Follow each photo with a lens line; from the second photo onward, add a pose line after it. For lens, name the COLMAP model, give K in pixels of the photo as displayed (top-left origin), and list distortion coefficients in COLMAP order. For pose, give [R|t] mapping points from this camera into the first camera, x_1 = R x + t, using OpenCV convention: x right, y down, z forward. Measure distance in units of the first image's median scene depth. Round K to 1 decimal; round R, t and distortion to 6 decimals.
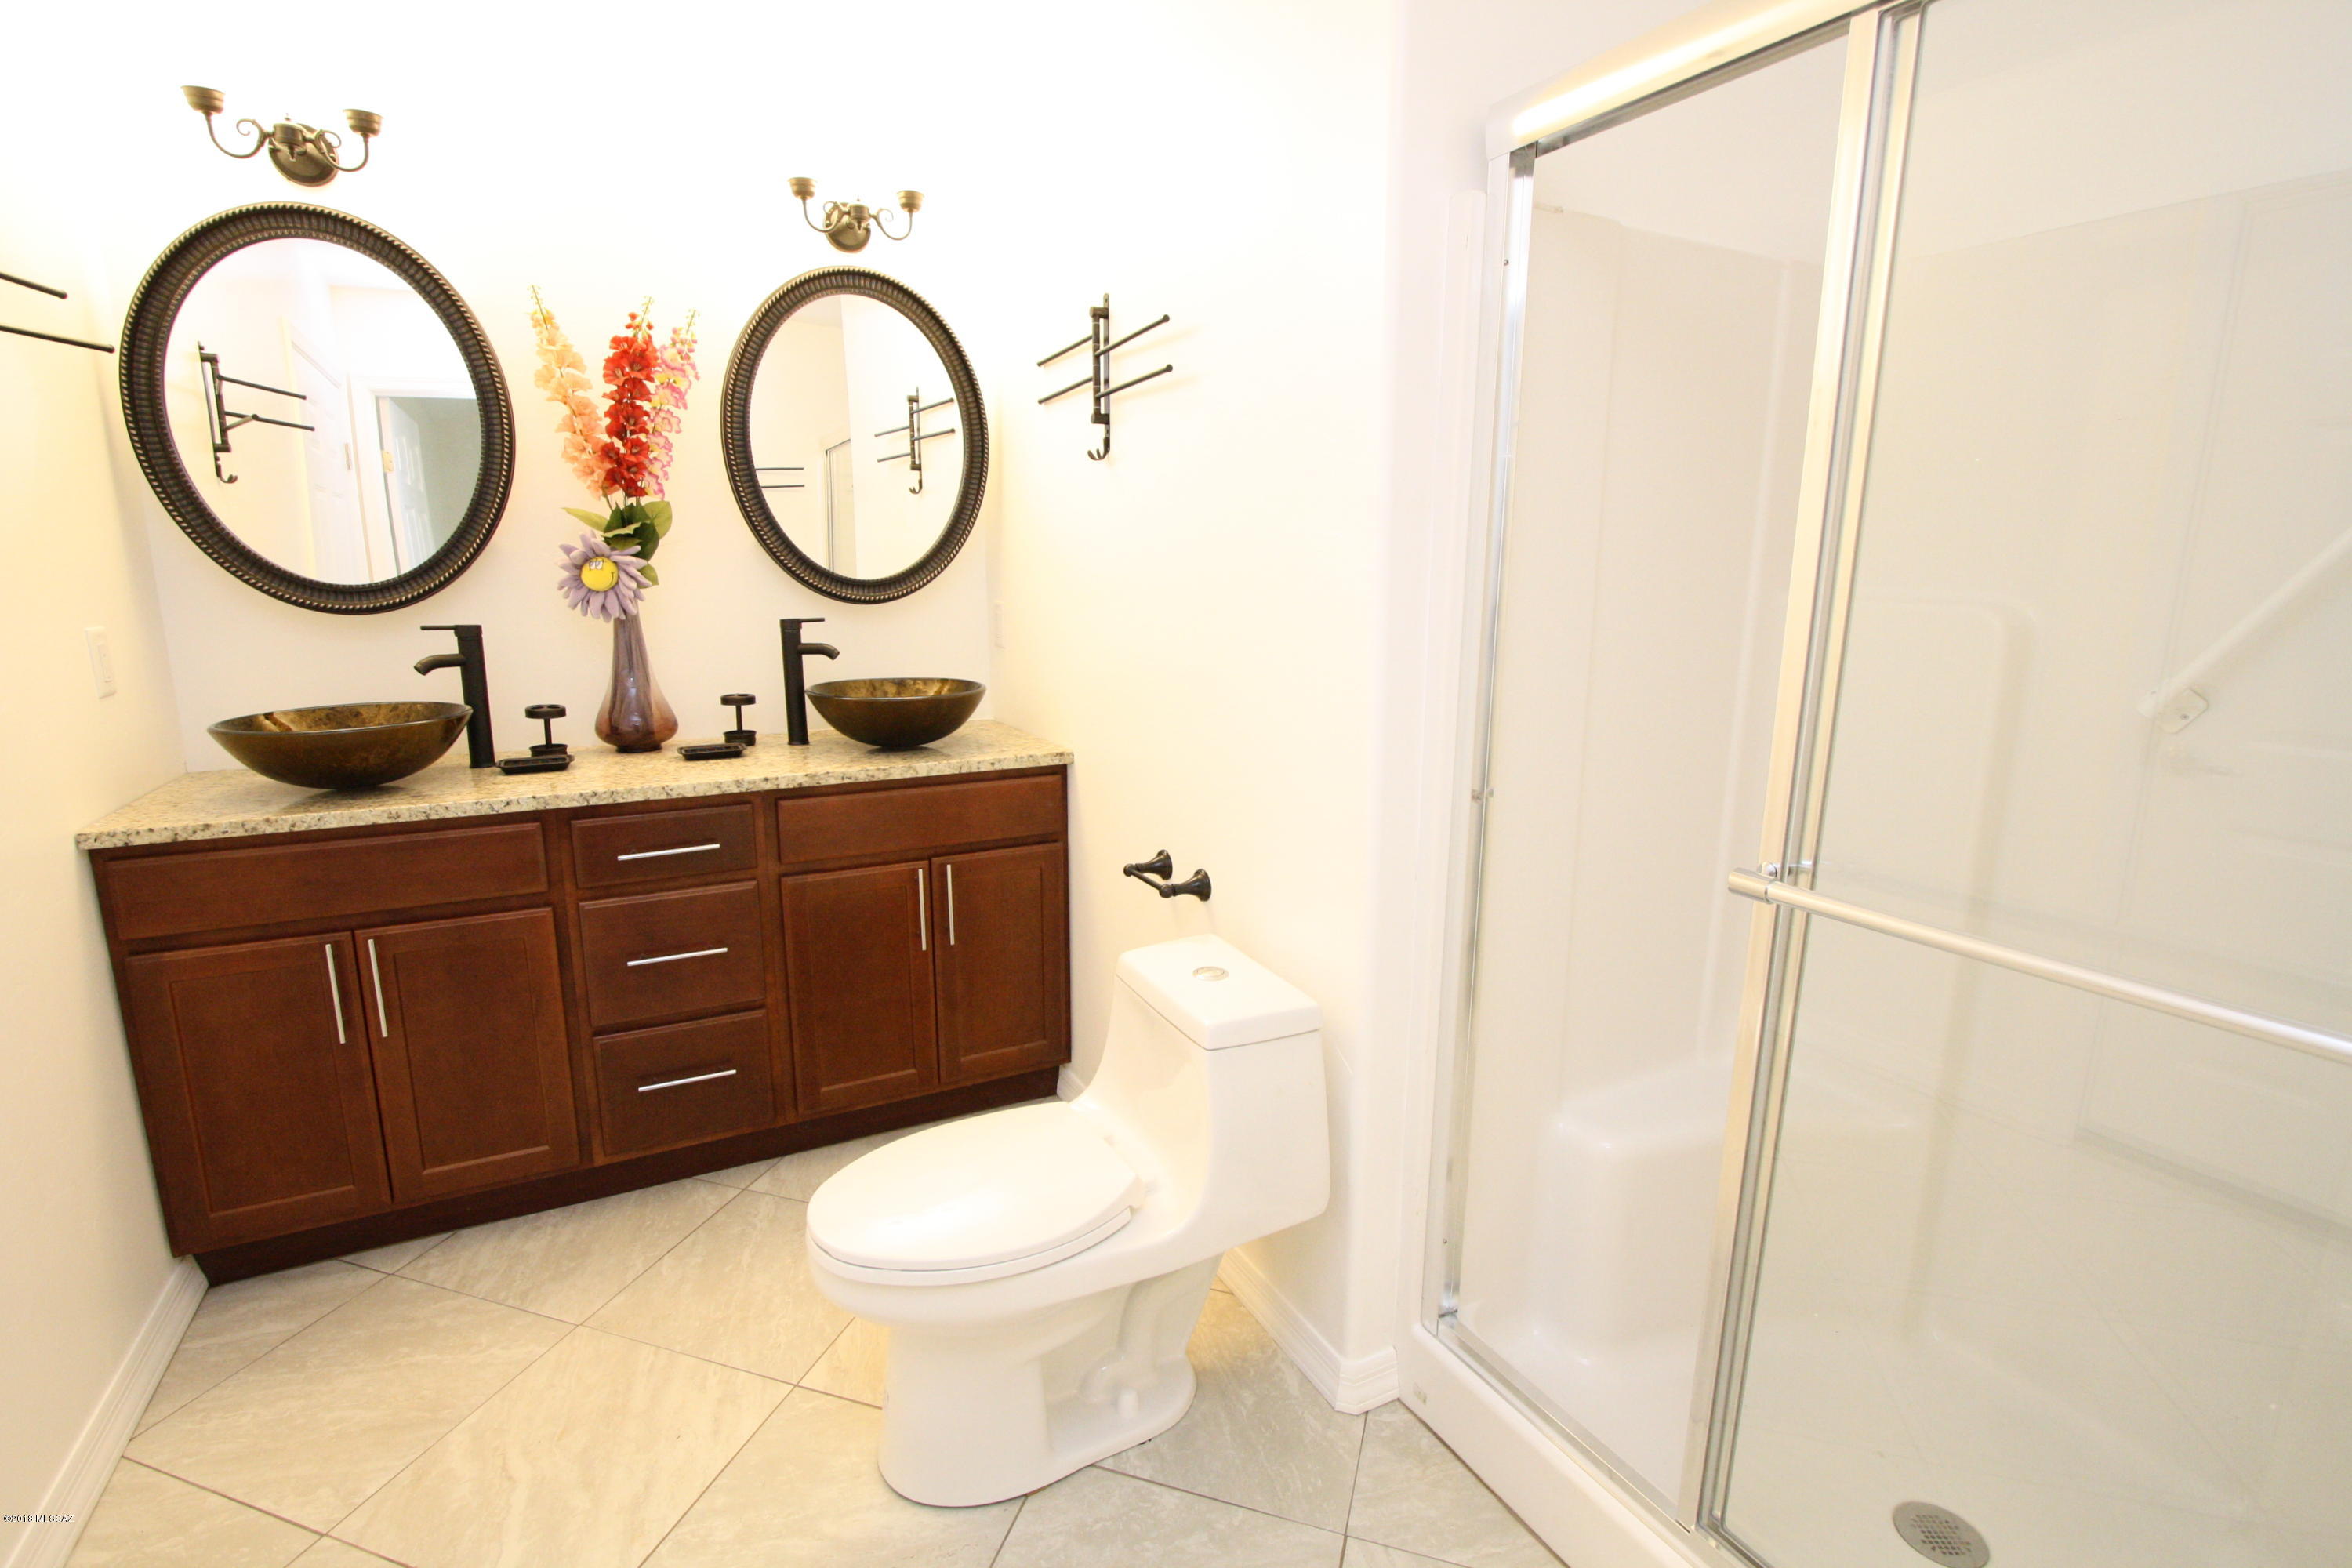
lens RADIAL K [[1087.4, 0, 1158.9], [0, 1087.4, 778.2], [0, 0, 1]] dist [-0.017643, 0.002250]
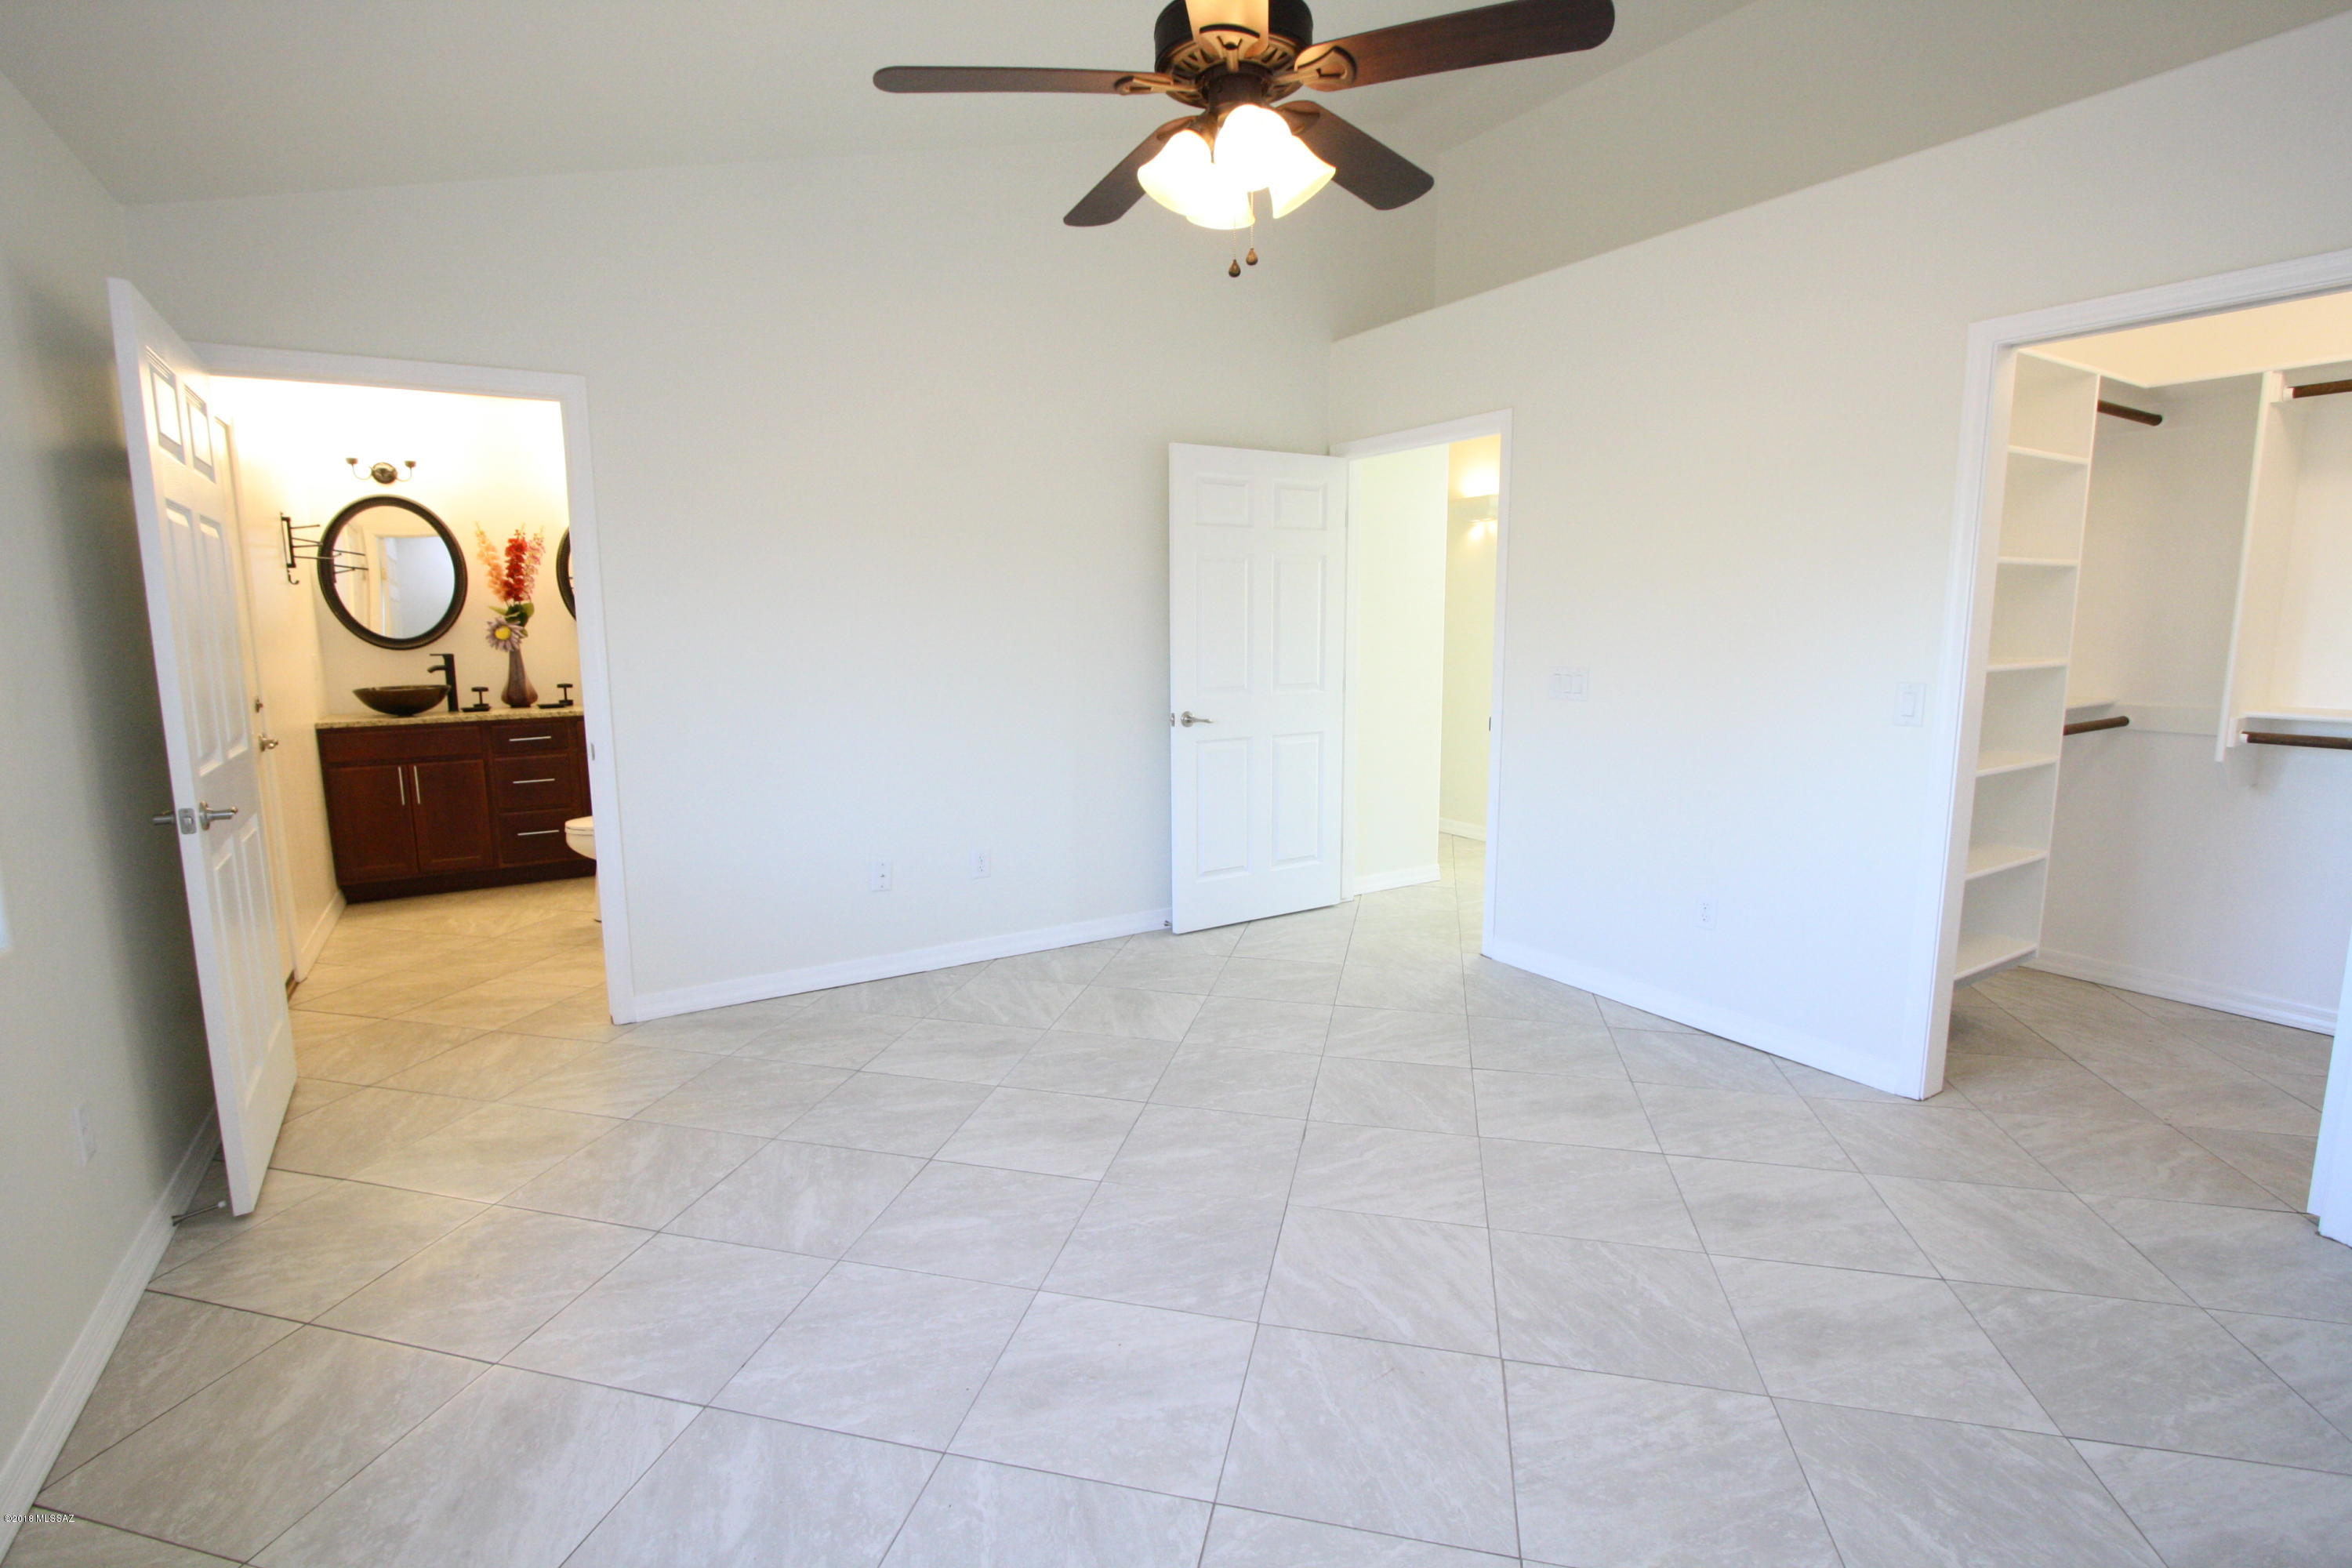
lens RADIAL K [[1087.4, 0, 1163.2], [0, 1087.4, 778.9], [0, 0, 1]] dist [-0.017643, 0.002250]
pose [[0.998101, -0.021813, 0.057603, 0.848145], [0.024555, 0.998578, -0.047327, 0.301697], [-0.056488, 0.048651, 0.997217, -1.547098]]
